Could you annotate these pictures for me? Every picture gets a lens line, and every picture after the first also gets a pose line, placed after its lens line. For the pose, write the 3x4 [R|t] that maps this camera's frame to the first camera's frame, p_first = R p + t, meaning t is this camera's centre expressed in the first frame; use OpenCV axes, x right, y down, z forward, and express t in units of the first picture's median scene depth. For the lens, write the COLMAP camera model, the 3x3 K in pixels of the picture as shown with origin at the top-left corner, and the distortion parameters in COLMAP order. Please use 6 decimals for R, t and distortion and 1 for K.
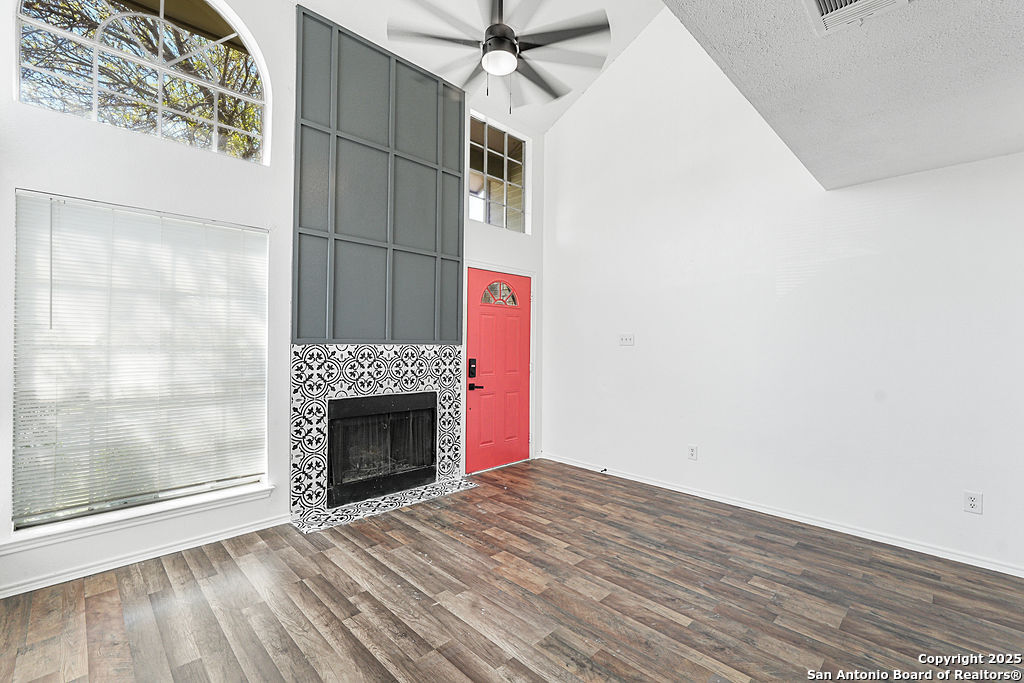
lens RADIAL K [[447.2, 0, 511.8], [0, 447.2, 341.6], [0, 0, 1]] dist [-0.000258, 0.001485]
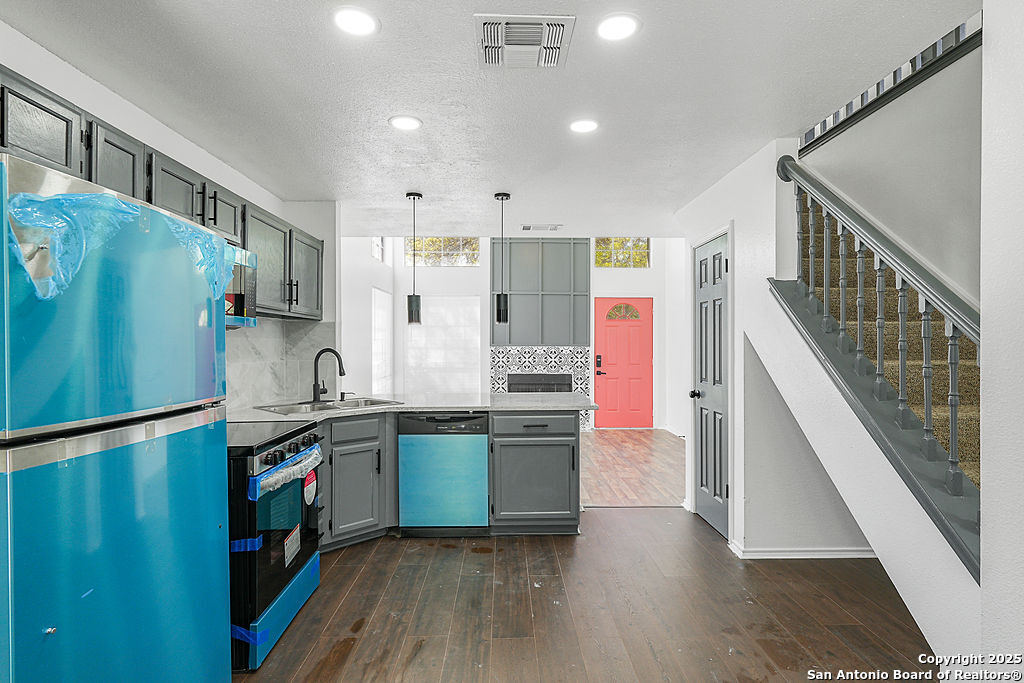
lens RADIAL K [[559.3, 0, 513.6], [0, 559.3, 342.0], [0, 0, 1]] dist [-0.000624, -0.000003]
pose [[0.725714, -0.008925, -0.687939, 1.111324], [0.008549, 0.999956, -0.003955, -0.002848], [0.687944, -0.003010, 0.725758, -0.674950]]
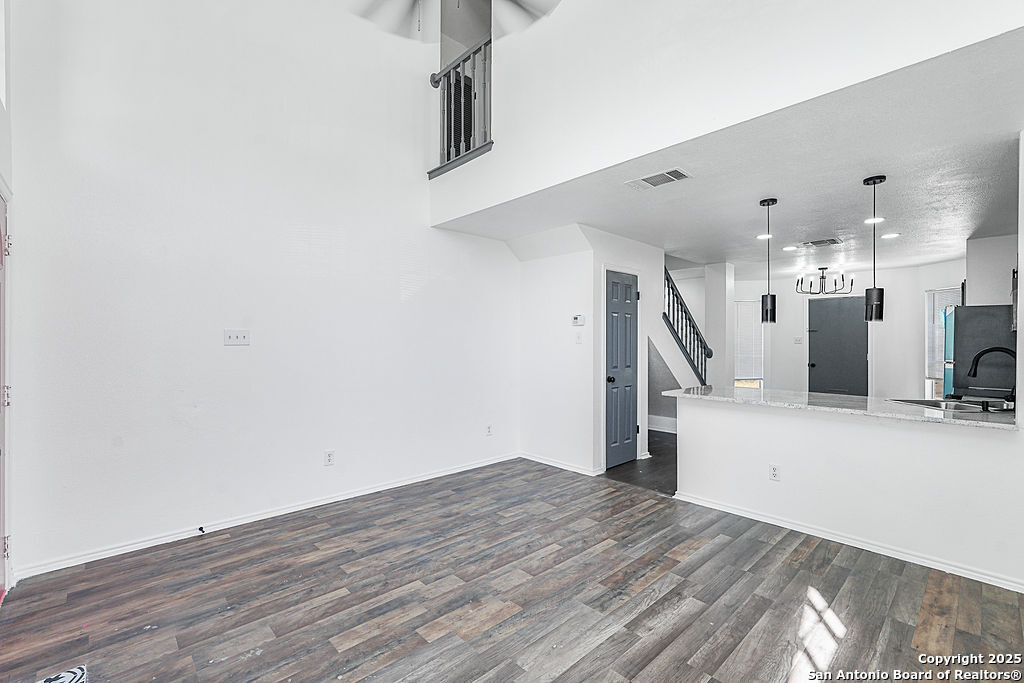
lens RADIAL K [[447.2, 0, 513.3], [0, 447.2, 342.3], [0, 0, 1]] dist [-0.000258, 0.001485]
pose [[0.032991, -0.007662, 0.999426, -0.723230], [-0.004714, 0.999958, 0.007821, -0.006885], [-0.999445, -0.004969, 0.032954, 0.805888]]
